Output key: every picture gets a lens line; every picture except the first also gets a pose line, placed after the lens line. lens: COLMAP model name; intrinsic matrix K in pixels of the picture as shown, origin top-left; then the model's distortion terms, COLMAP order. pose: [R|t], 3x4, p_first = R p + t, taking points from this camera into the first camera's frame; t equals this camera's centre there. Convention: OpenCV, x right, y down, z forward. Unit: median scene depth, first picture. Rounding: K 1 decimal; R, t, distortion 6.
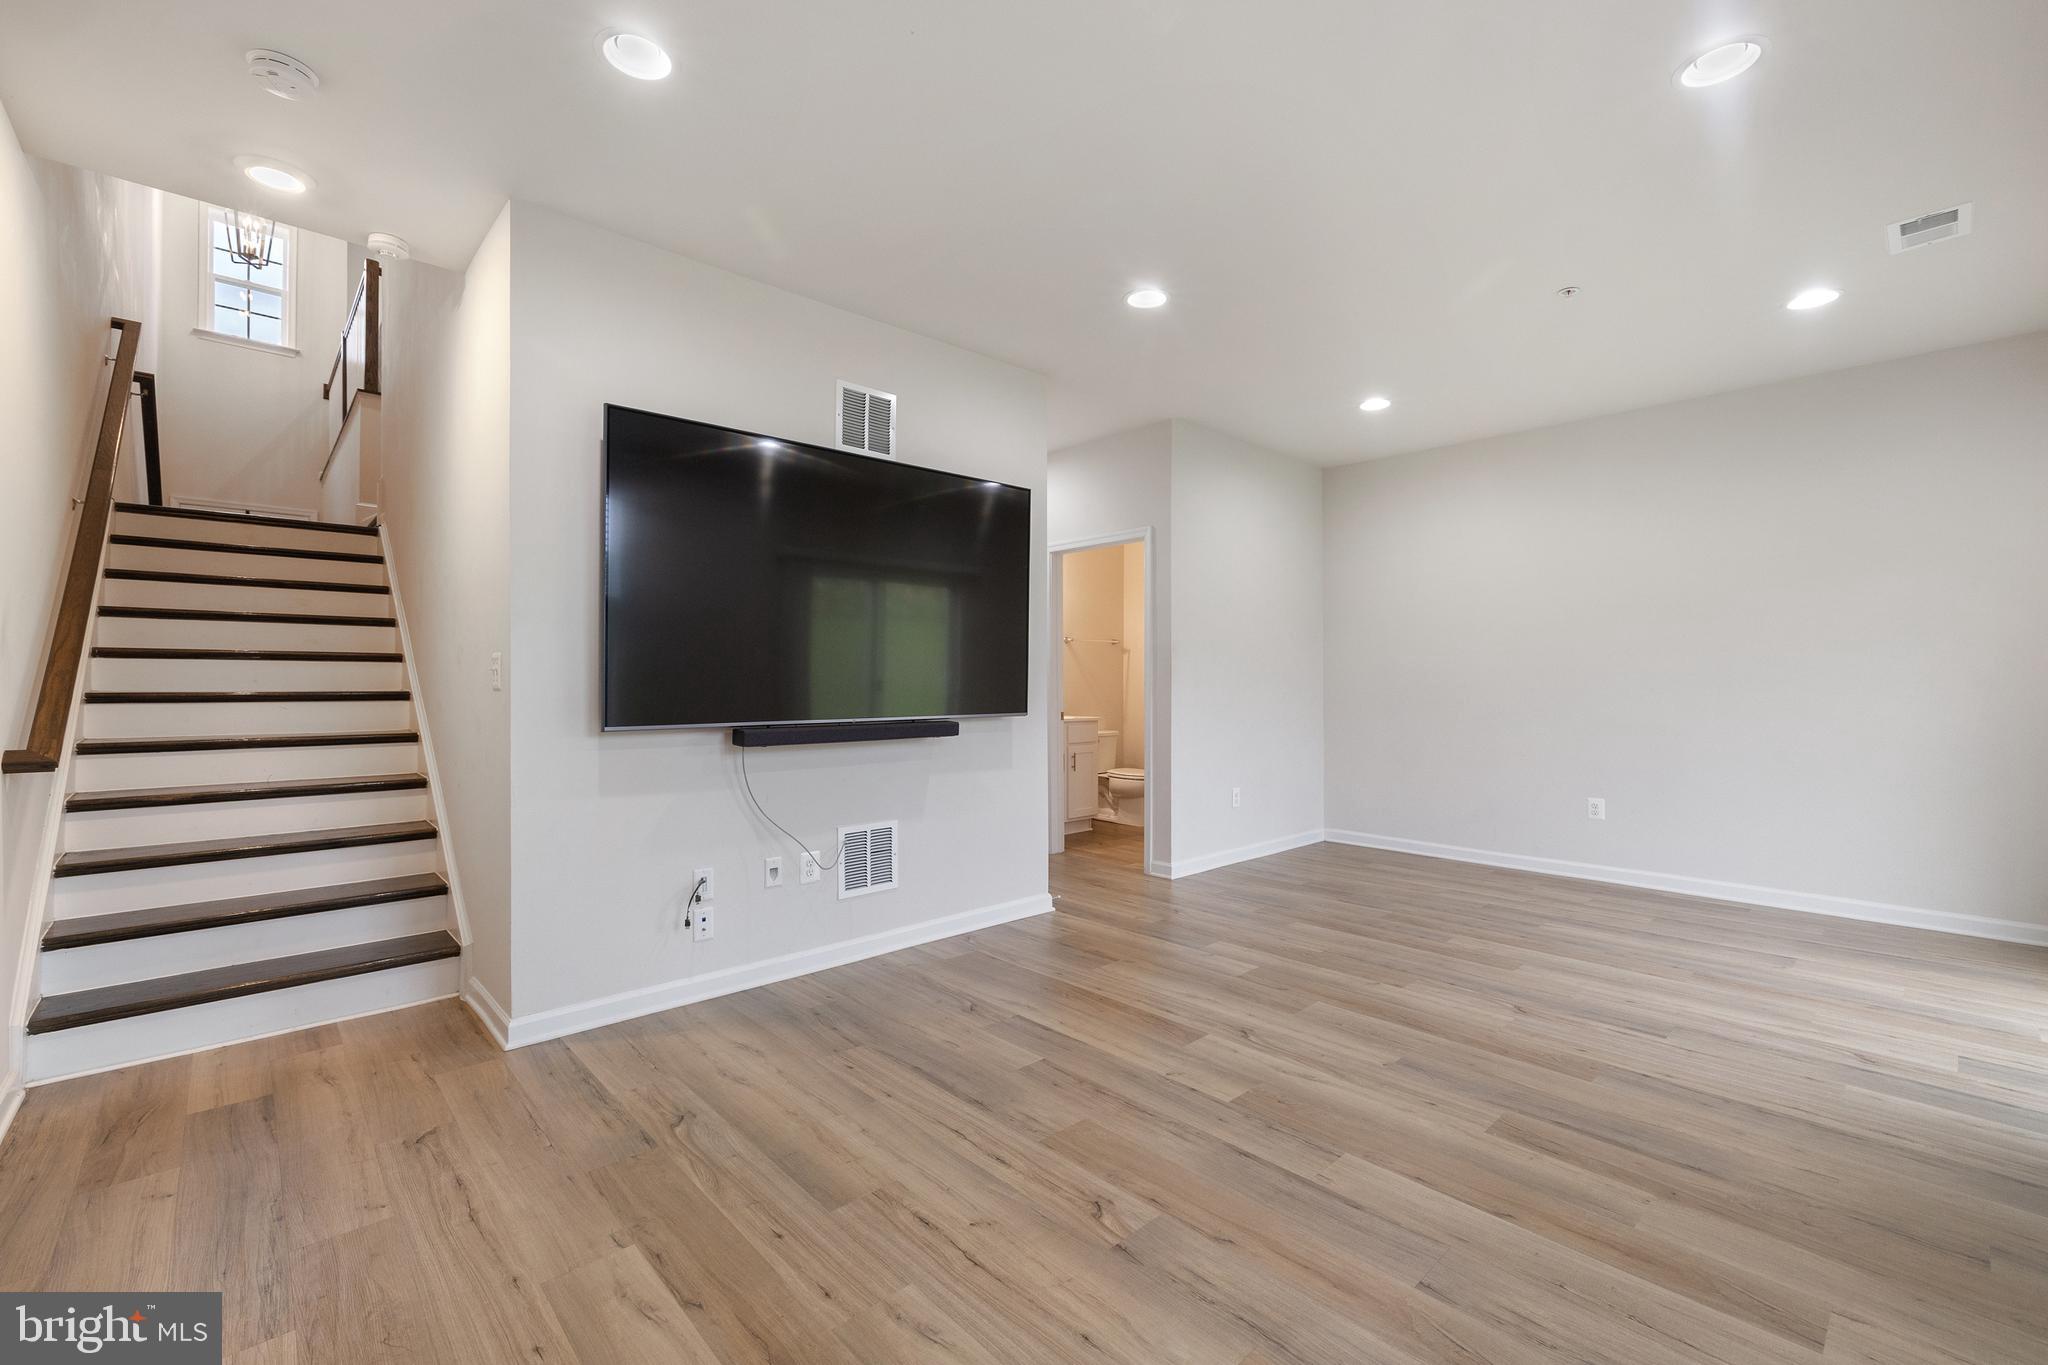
lens RADIAL K [[860.7, 0, 1023.5], [0, 860.7, 685.6], [0, 0, 1]] dist [0.003078, -0.000595]
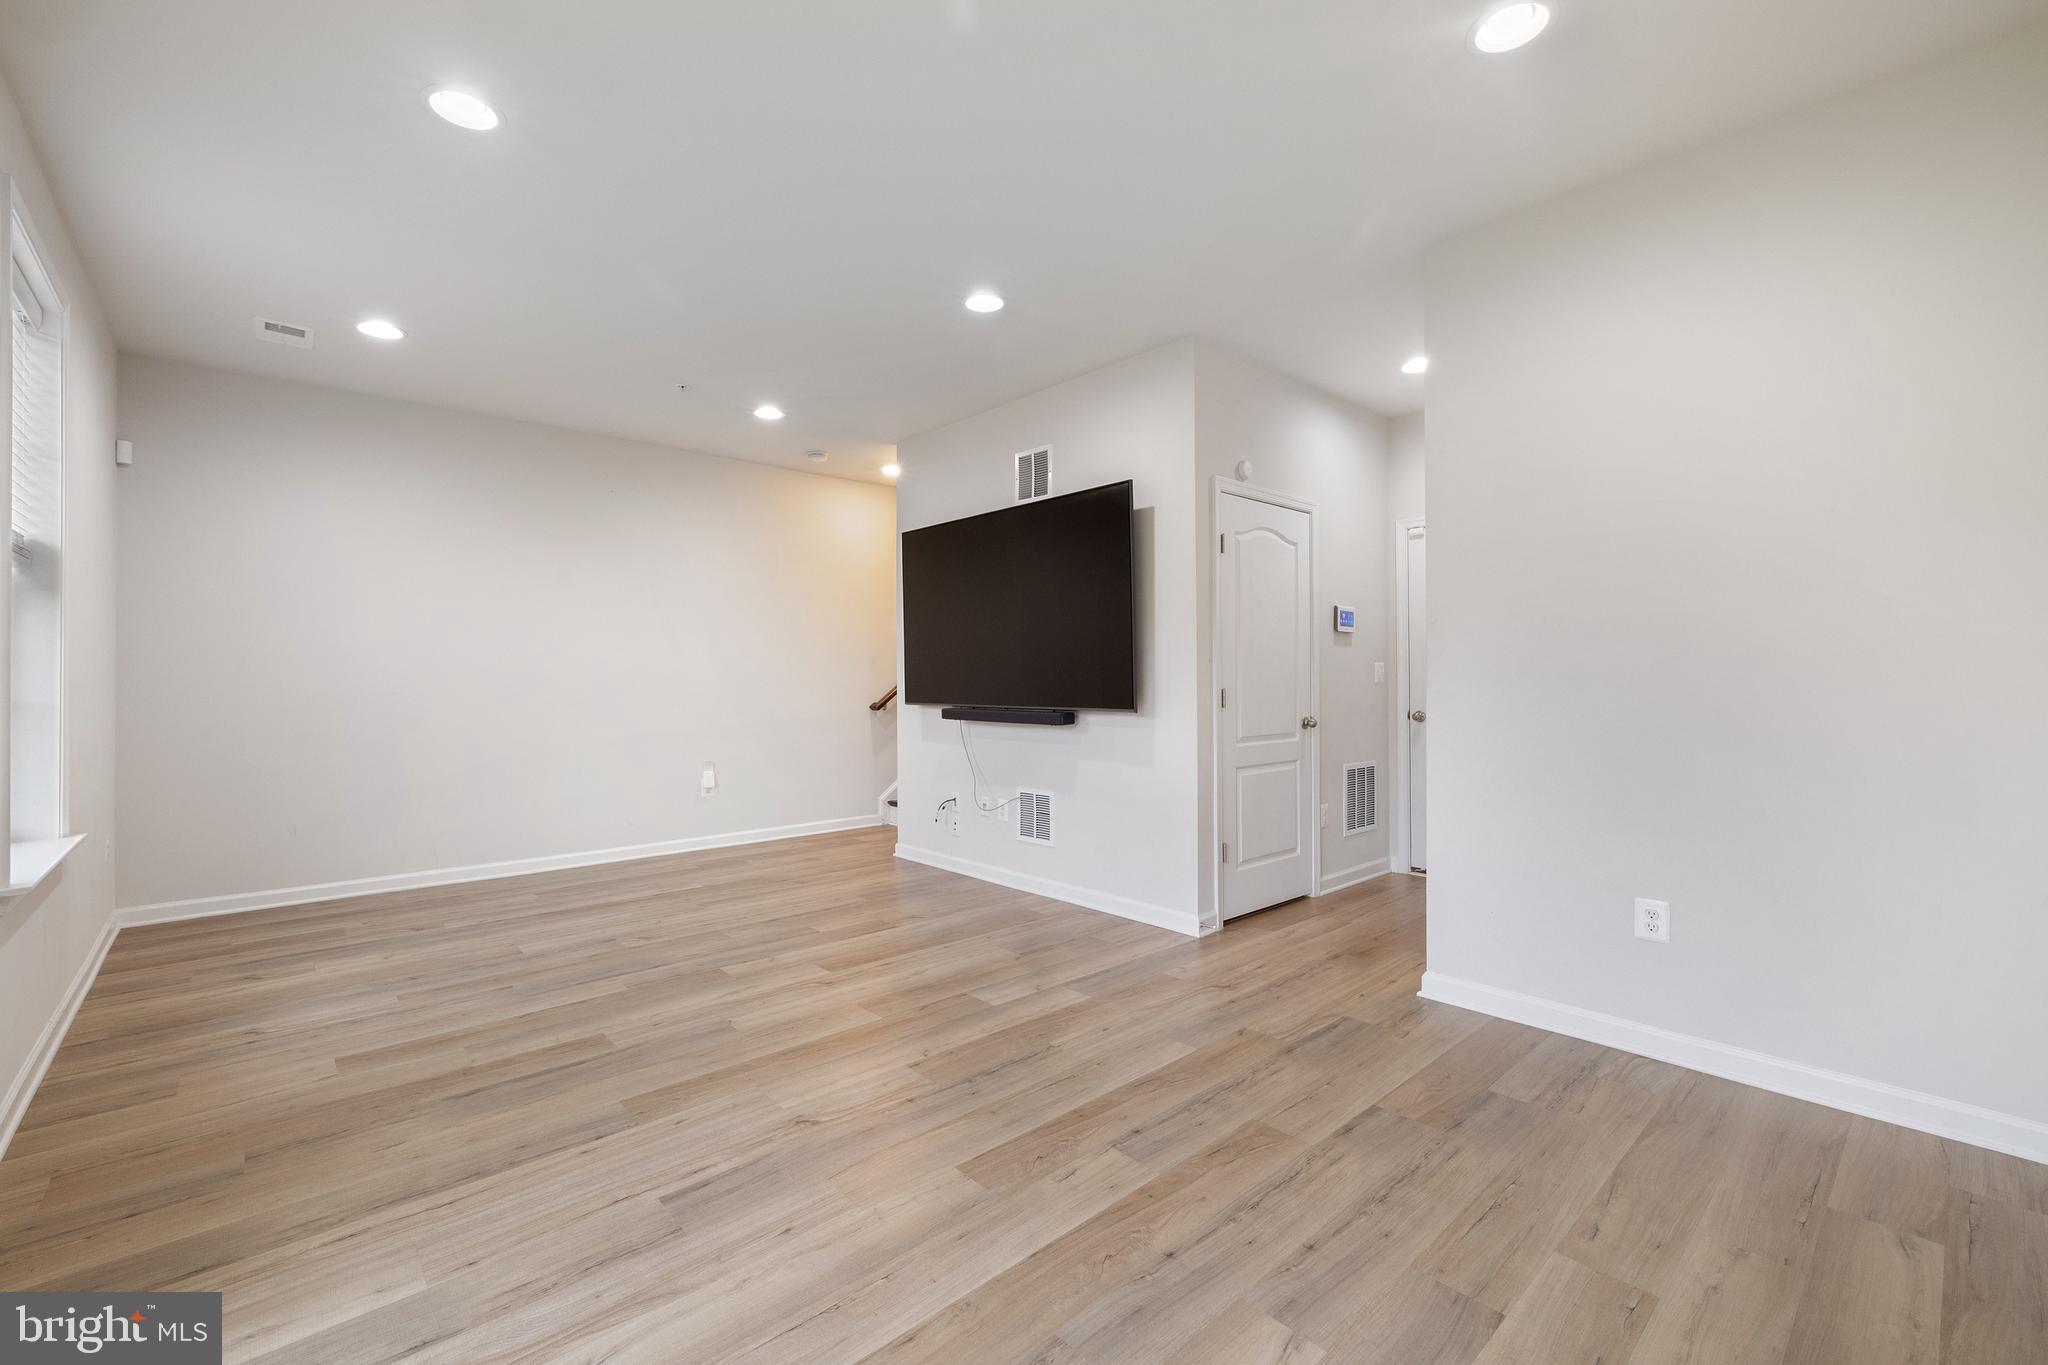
lens RADIAL K [[860.7, 0, 1023.5], [0, 860.7, 675.0], [0, 0, 1]] dist [0.003078, -0.000595]
pose [[-0.015024, -0.004799, -0.999876, 1.469534], [-0.000154, 0.999988, -0.004797, -0.003900], [0.999887, 0.000082, -0.015025, 1.339023]]
